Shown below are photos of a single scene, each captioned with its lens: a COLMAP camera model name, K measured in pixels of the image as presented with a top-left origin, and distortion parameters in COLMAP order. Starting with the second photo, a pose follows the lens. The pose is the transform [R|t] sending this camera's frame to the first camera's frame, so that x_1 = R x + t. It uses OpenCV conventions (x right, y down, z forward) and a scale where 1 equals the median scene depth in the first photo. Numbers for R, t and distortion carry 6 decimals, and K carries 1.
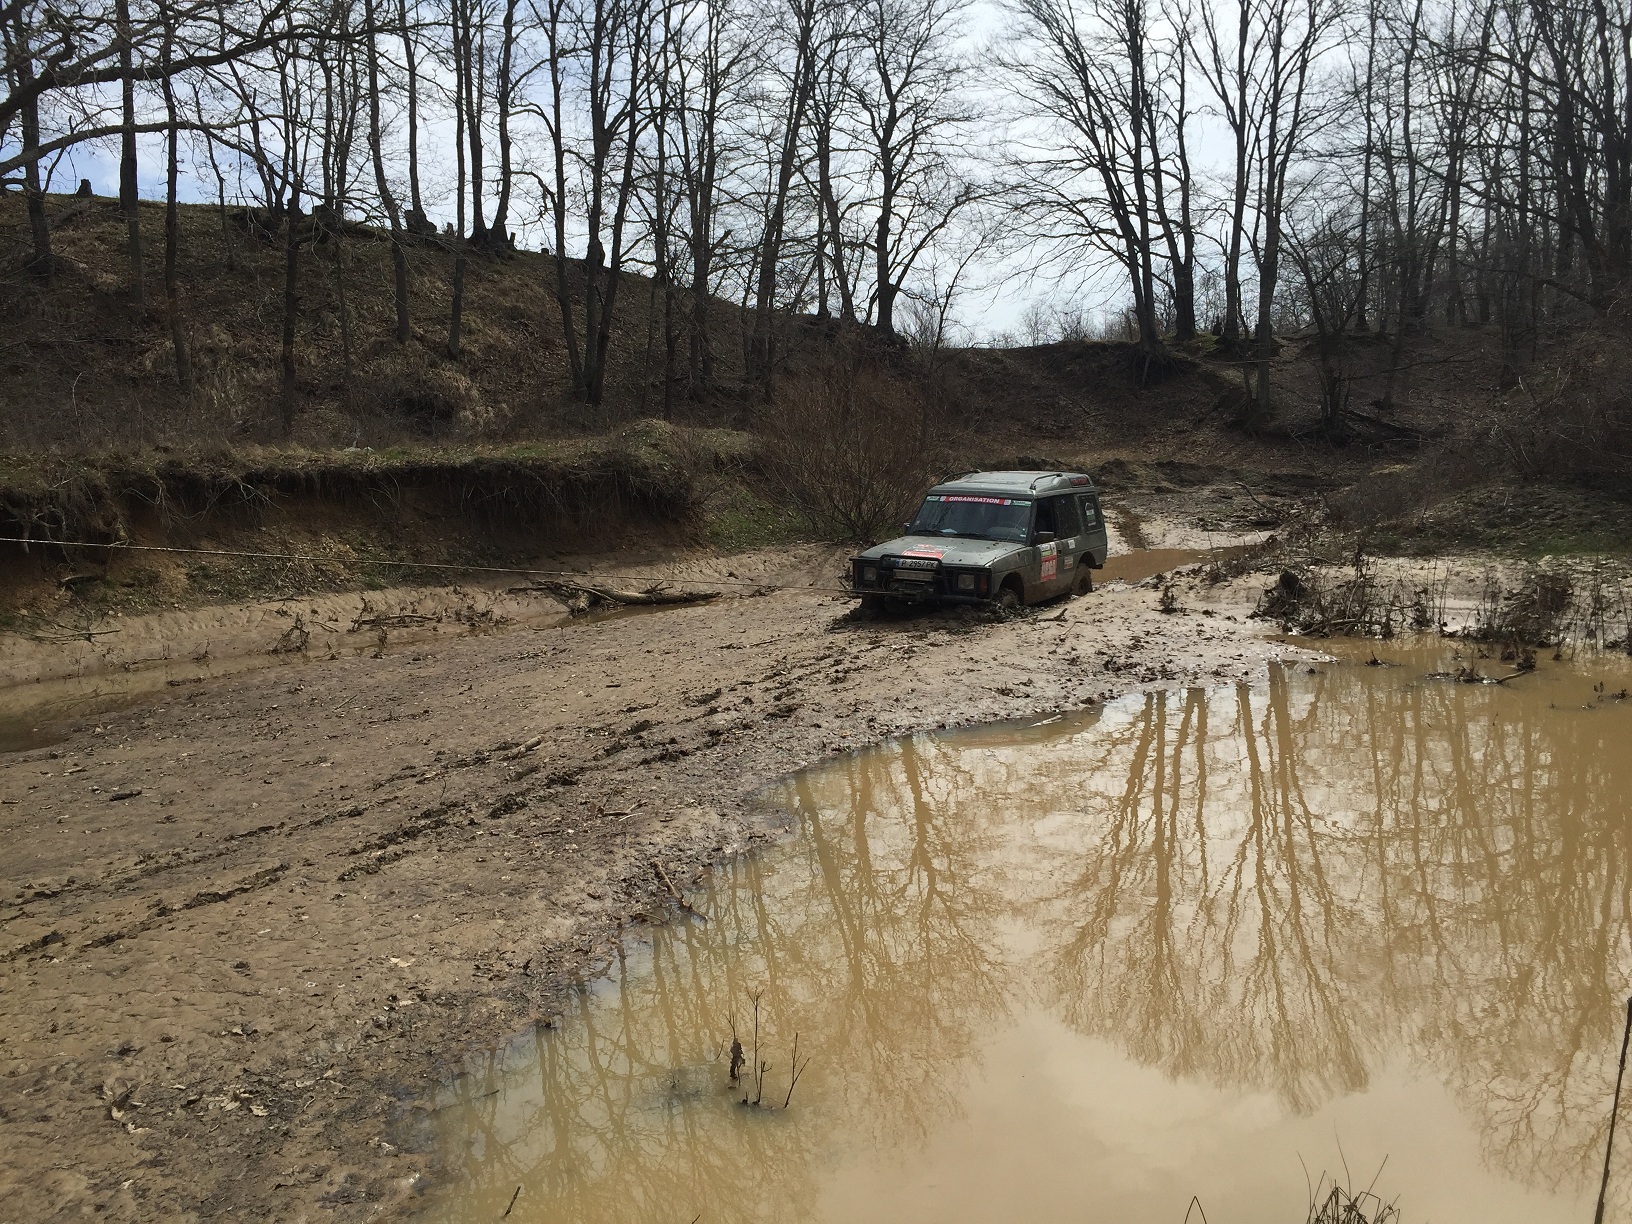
lens RADIAL K [[1396.8, 0, 774.8], [0, 1396.8, 612.8], [0, 0, 1]] dist [0.096872, -0.141910]
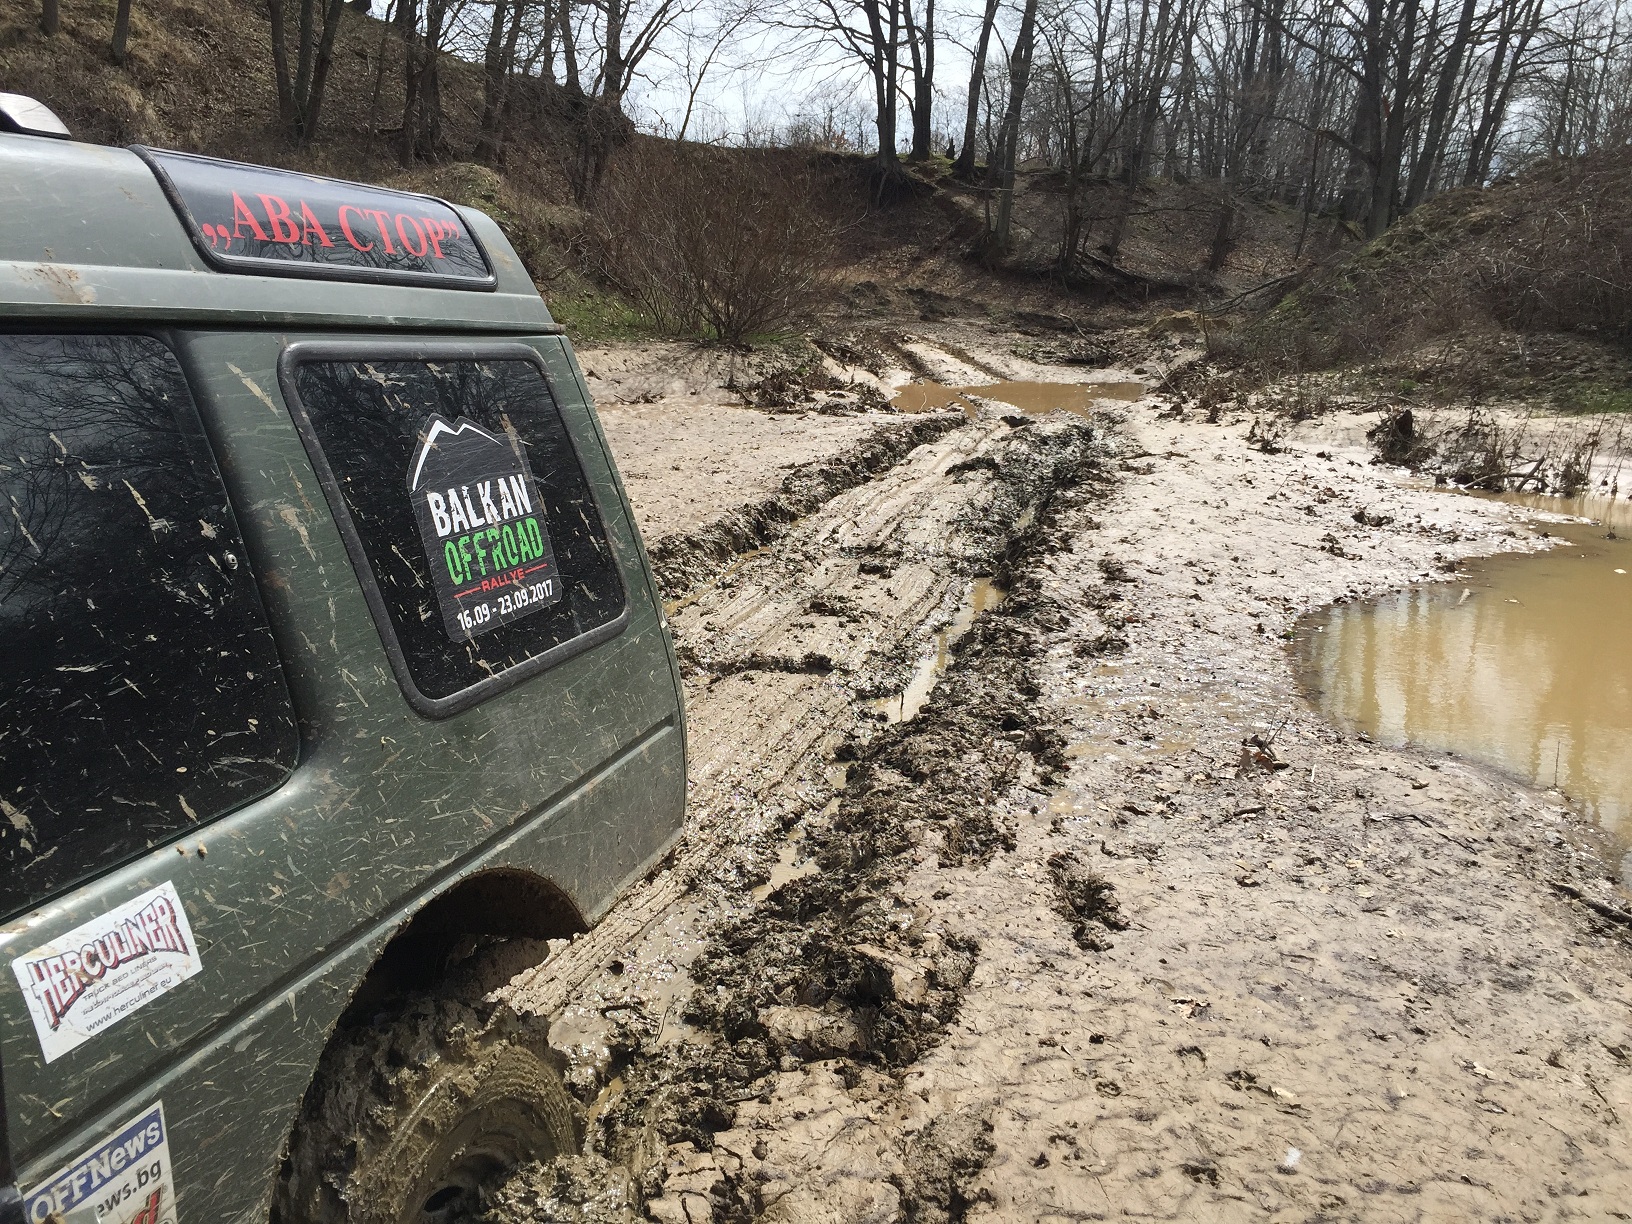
lens RADIAL K [[1396.8, 0, 774.8], [0, 1396.8, 612.8], [0, 0, 1]] dist [0.096872, -0.141910]
pose [[0.957905, 0.023490, 0.286122, -0.100450], [-0.059107, 0.991432, 0.116490, 0.005858], [-0.280934, -0.128498, 0.951086, 0.120223]]
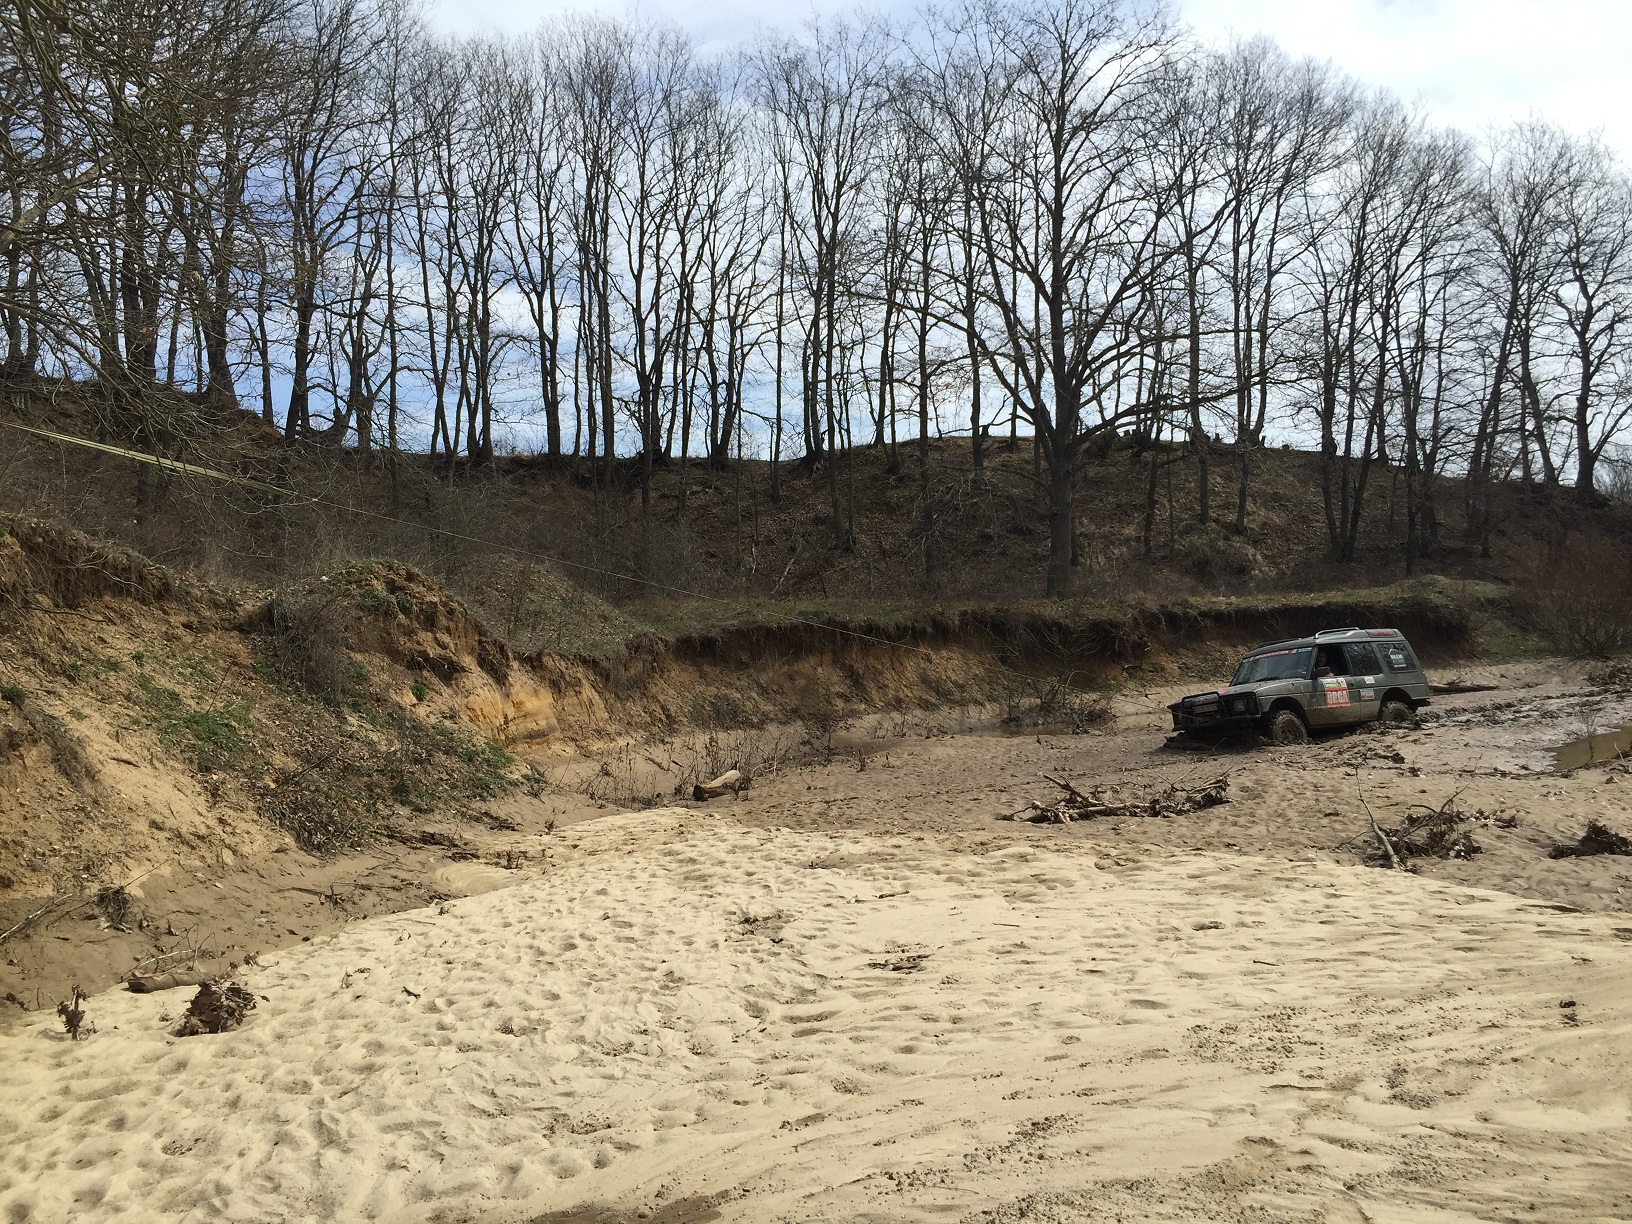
lens RADIAL K [[1396.8, 0, 774.8], [0, 1396.8, 612.8], [0, 0, 1]] dist [0.096872, -0.141910]
pose [[0.913051, -0.006216, -0.407798, -0.080082], [-0.037056, 0.994484, -0.098125, 0.054396], [0.406158, 0.104705, 0.907784, -0.465551]]
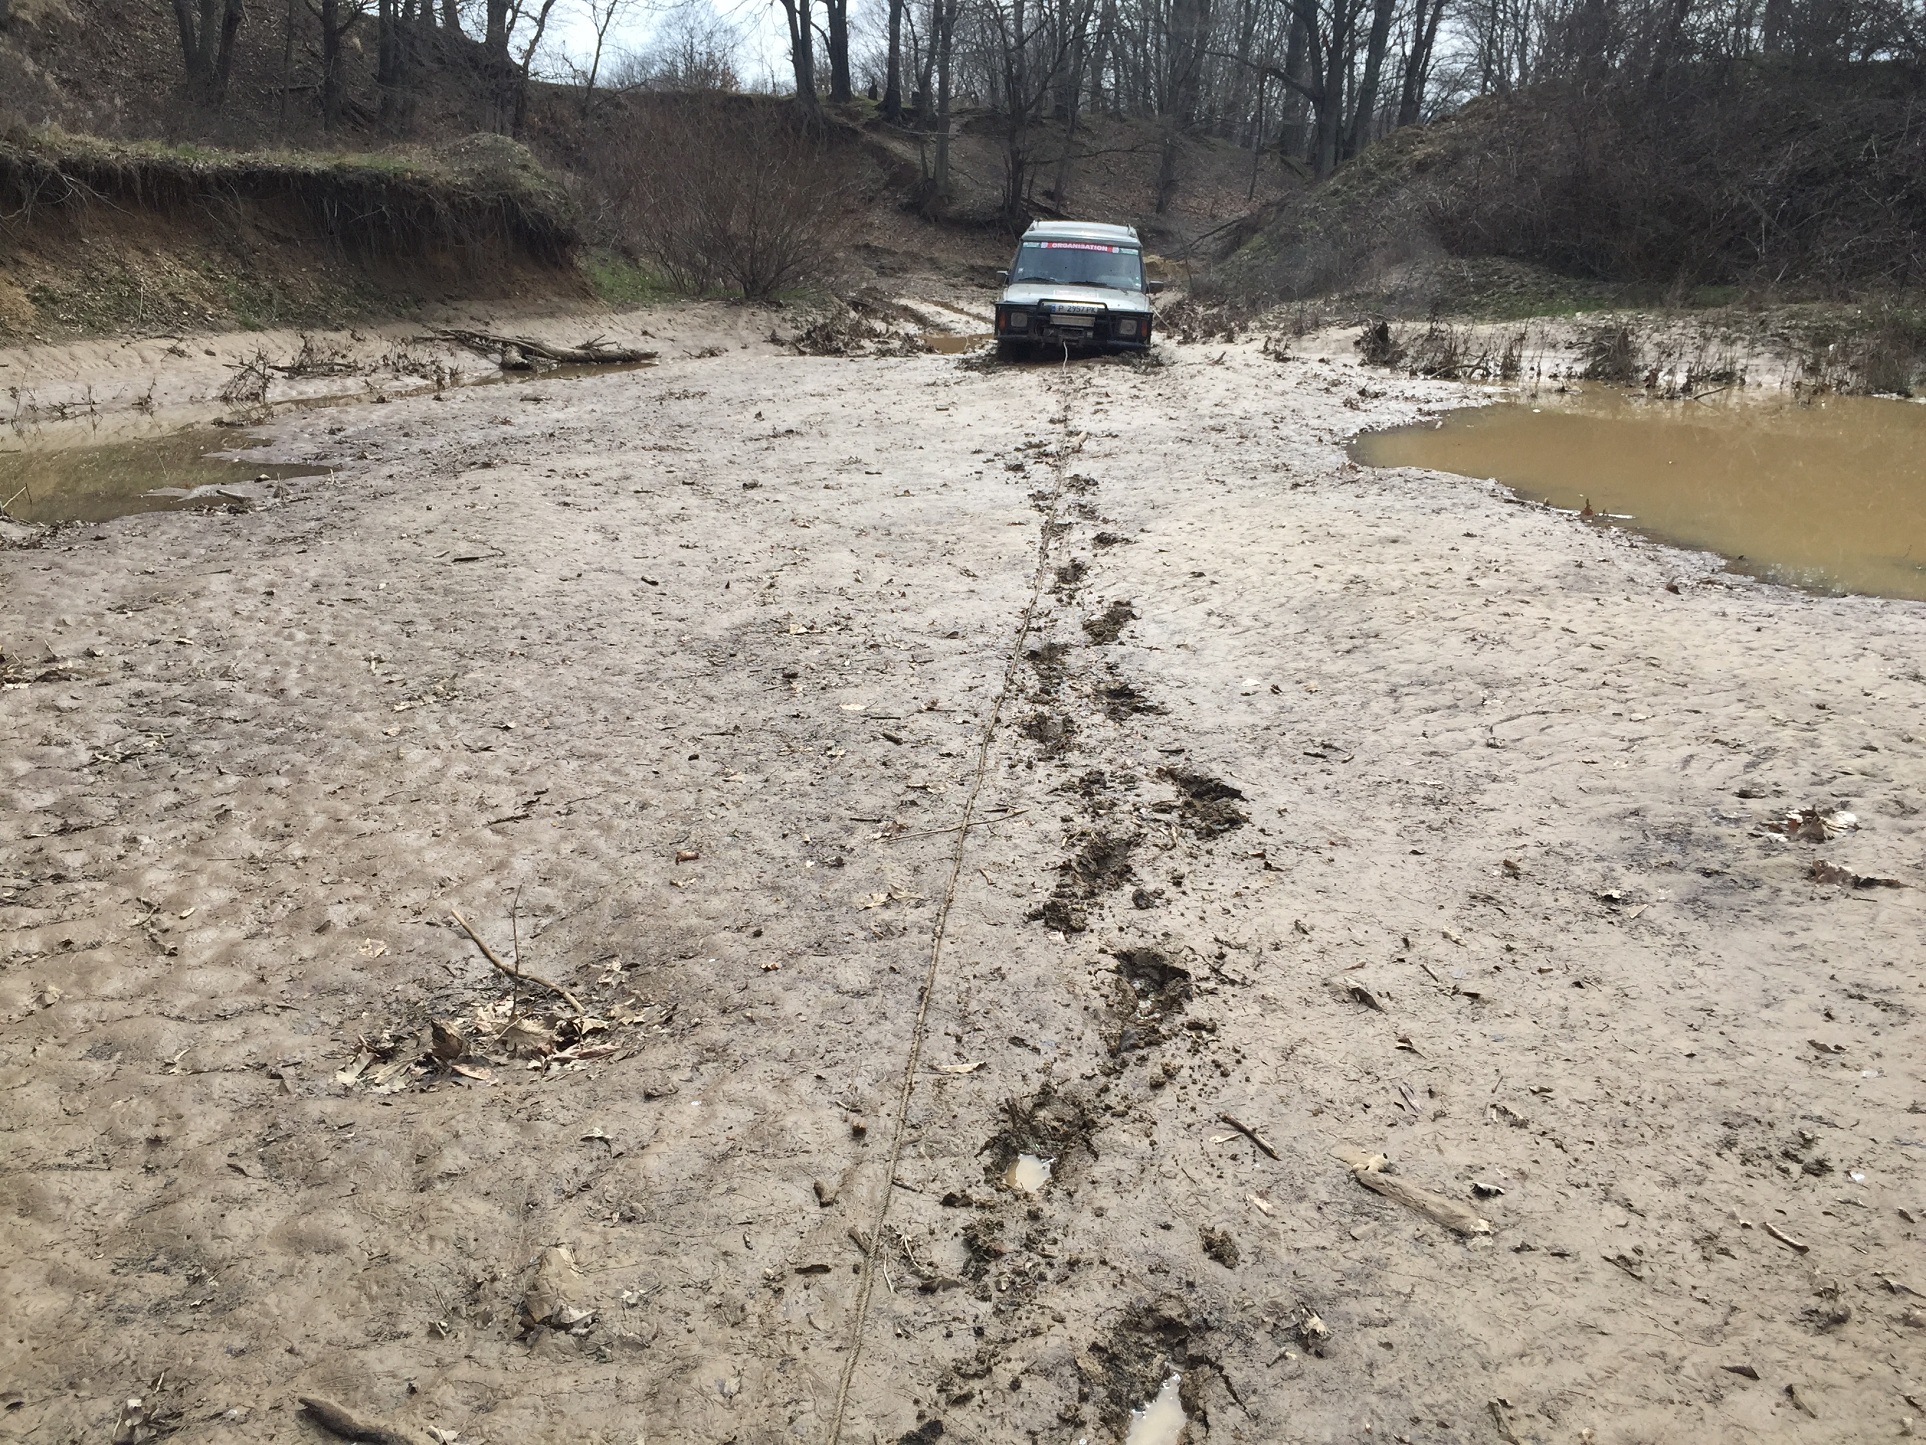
lens RADIAL K [[1727.2, 0, 934.3], [0, 1727.2, 670.6], [0, 0, 1]] dist [0.071417, -0.100596]
pose [[0.893617, -0.056504, 0.445260, -0.222267], [0.000910, 0.992270, 0.124094, 0.028297], [-0.448830, -0.110488, 0.886760, -0.011499]]
